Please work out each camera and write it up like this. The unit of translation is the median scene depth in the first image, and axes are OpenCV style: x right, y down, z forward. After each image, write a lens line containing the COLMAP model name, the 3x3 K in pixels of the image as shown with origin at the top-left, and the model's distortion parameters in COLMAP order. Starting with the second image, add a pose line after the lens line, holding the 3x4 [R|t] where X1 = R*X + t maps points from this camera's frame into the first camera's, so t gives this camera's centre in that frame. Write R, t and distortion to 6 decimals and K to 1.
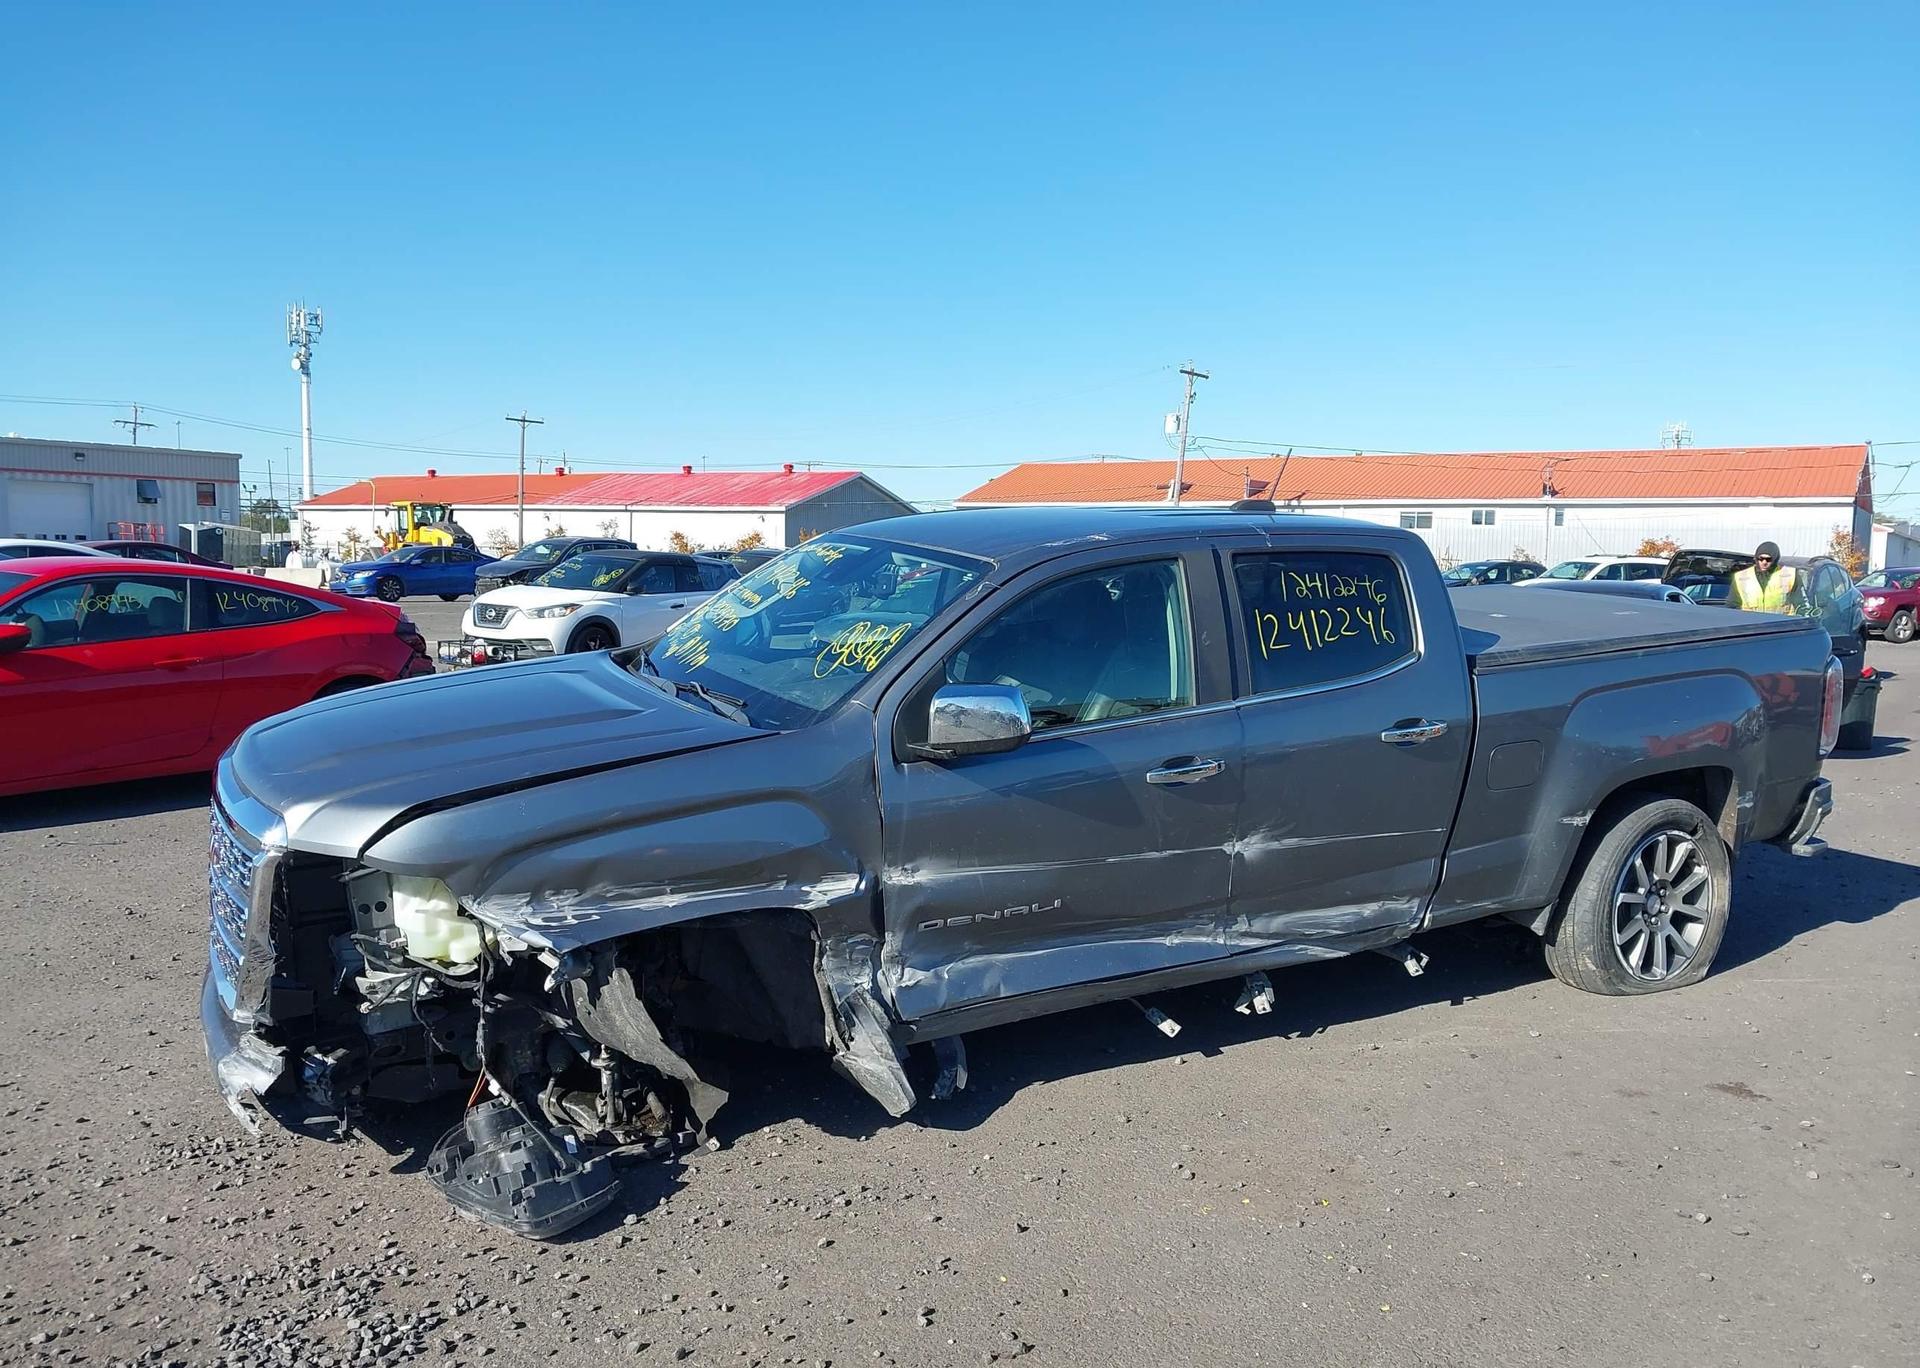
lens RADIAL K [[1474.9, 0, 1001.6], [0, 1474.9, 688.9], [0, 0, 1]] dist [0.111453, -0.250304]
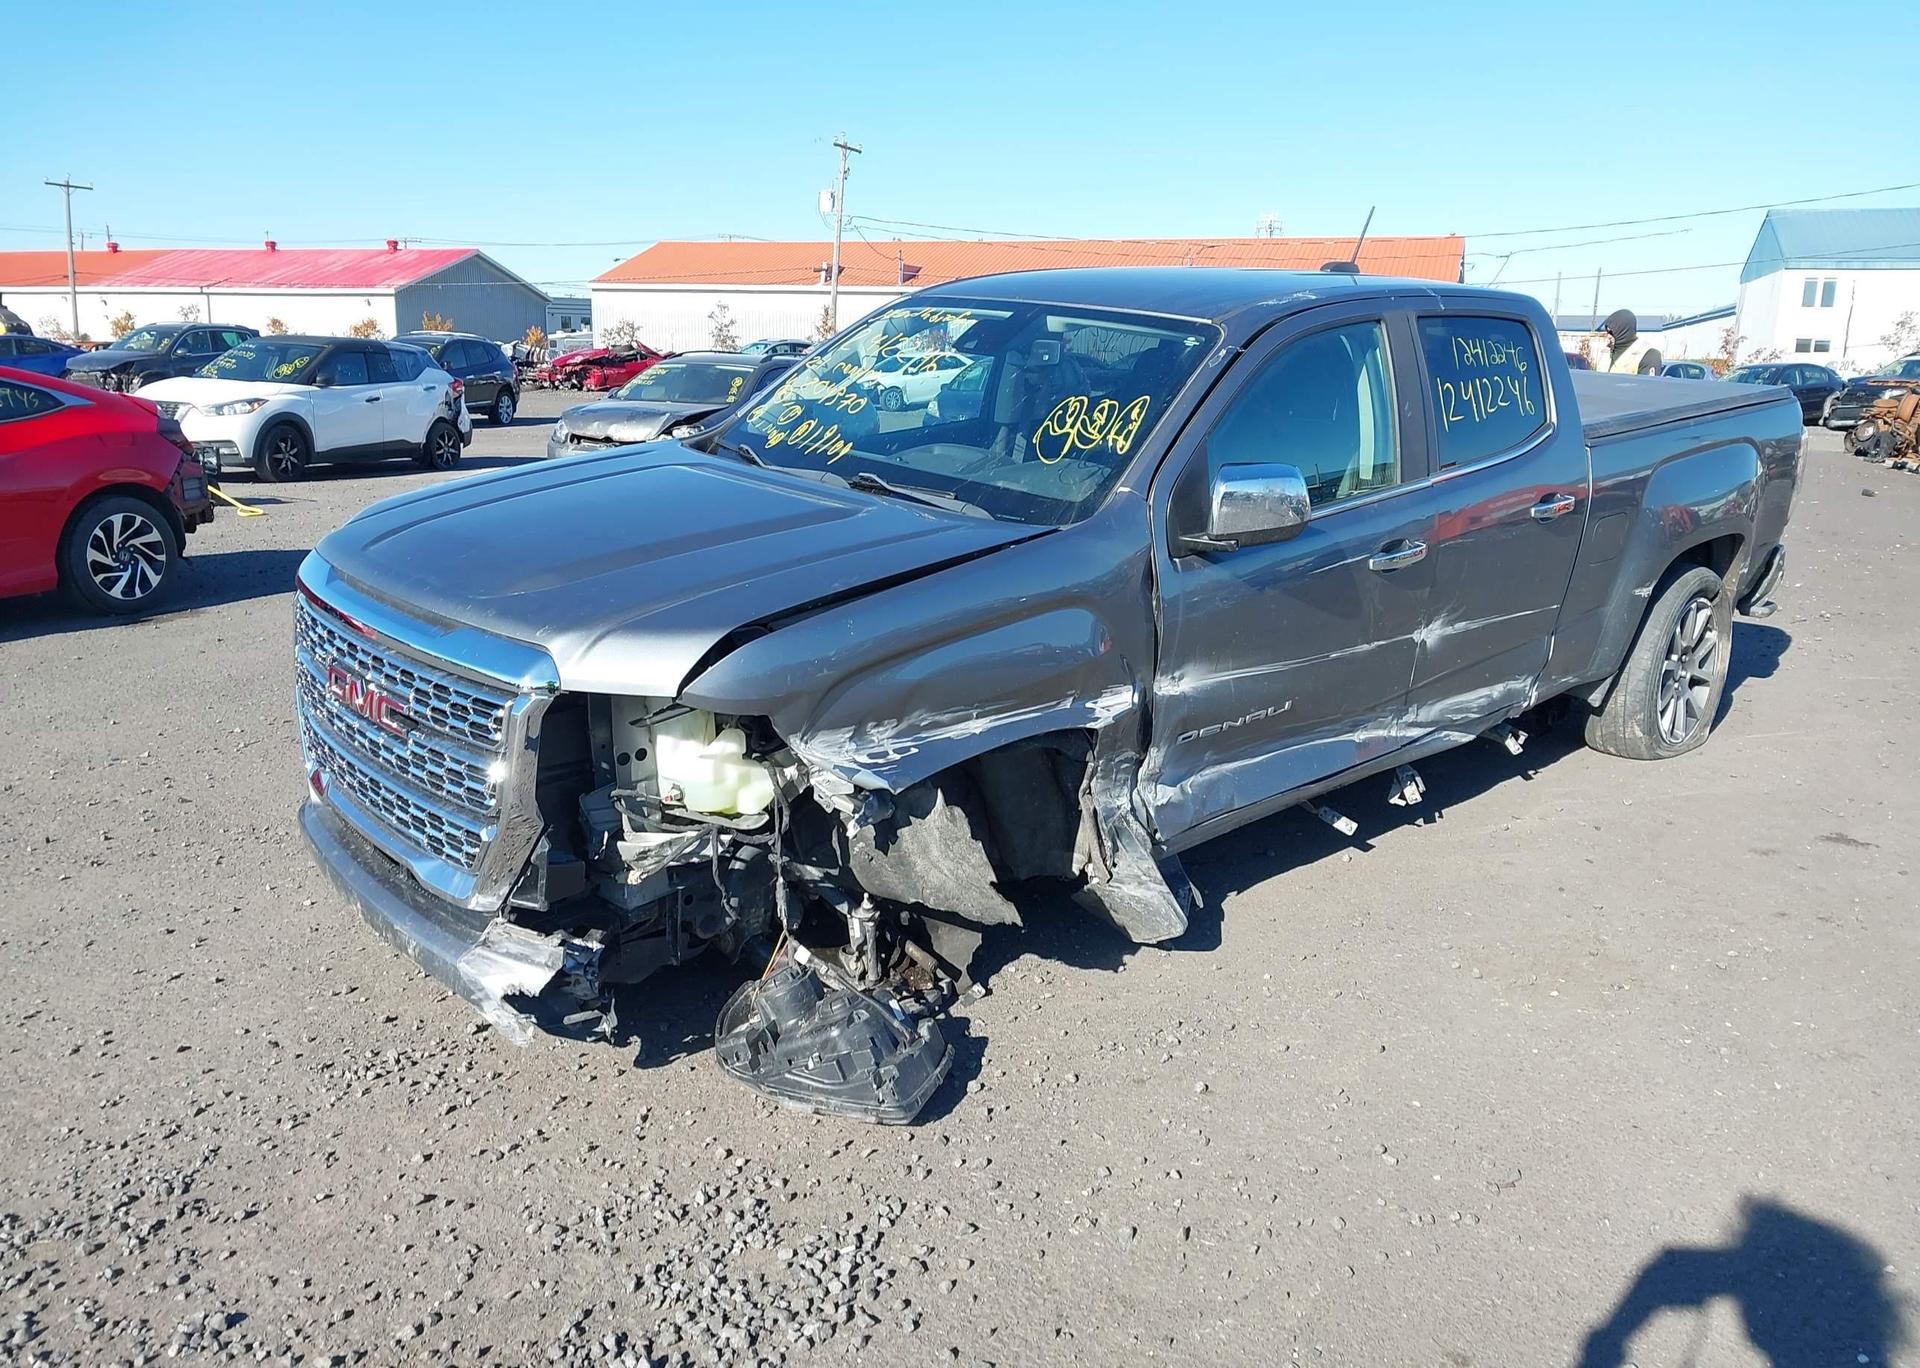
lens RADIAL K [[1478.7, 0, 960.0], [0, 1478.7, 684.0], [0, 0, 1]] dist [0.078966, -0.131745]
pose [[0.973055, -0.055844, 0.223709, -0.335845], [0.025432, 0.990302, 0.136587, 0.000609], [-0.229167, -0.127217, 0.965038, 0.142171]]
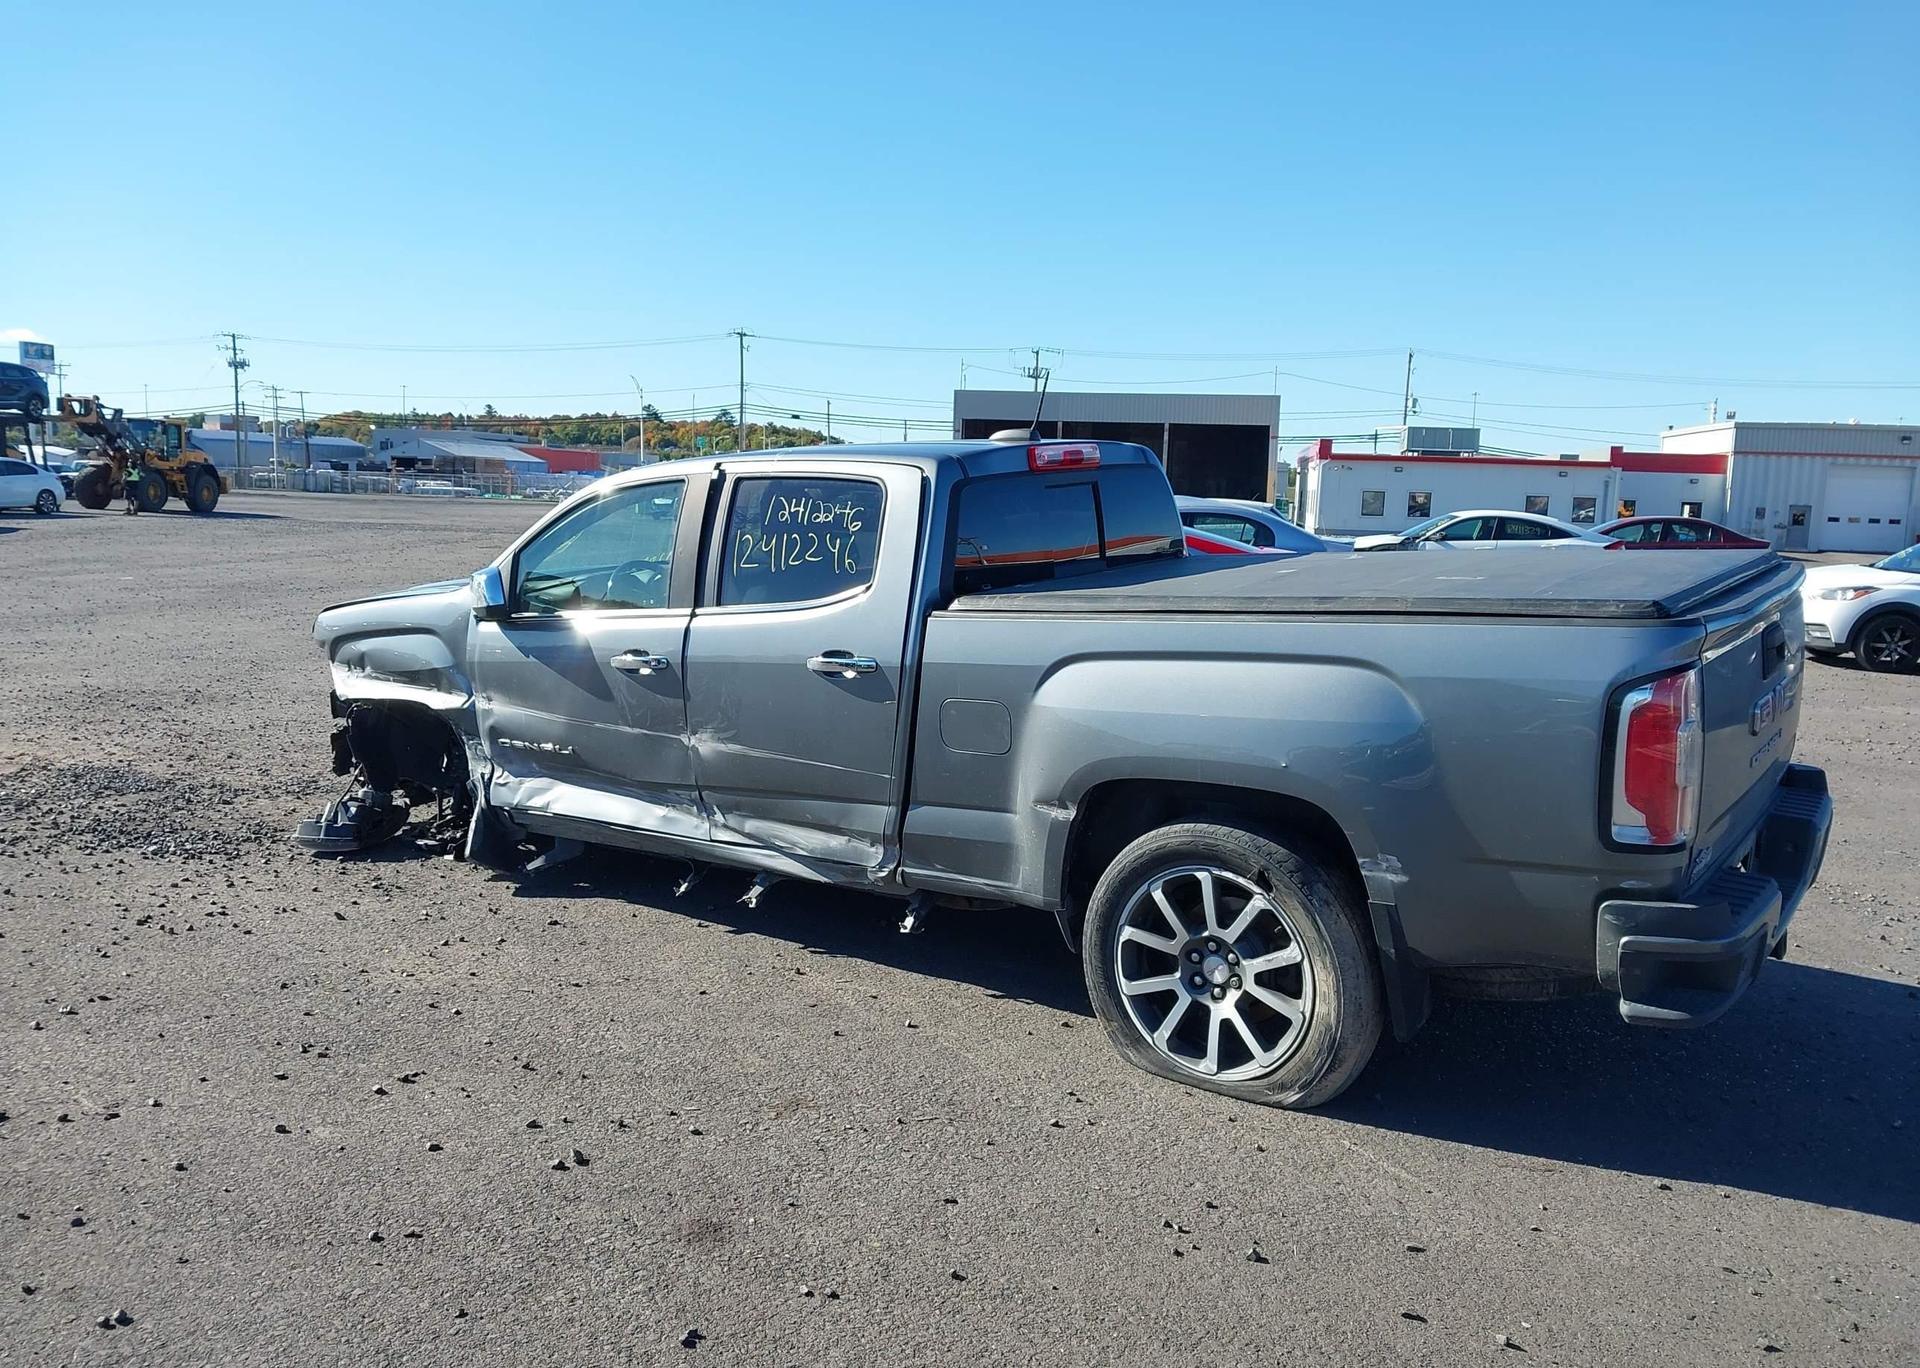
lens RADIAL K [[1478.7, 0, 960.0], [0, 1478.7, 684.0], [0, 0, 1]] dist [0.078966, -0.131745]
pose [[0.412898, 0.110377, -0.904064, 1.223517], [-0.105929, 0.991713, 0.072699, -0.037819], [0.904596, 0.065749, 0.421168, 0.692508]]
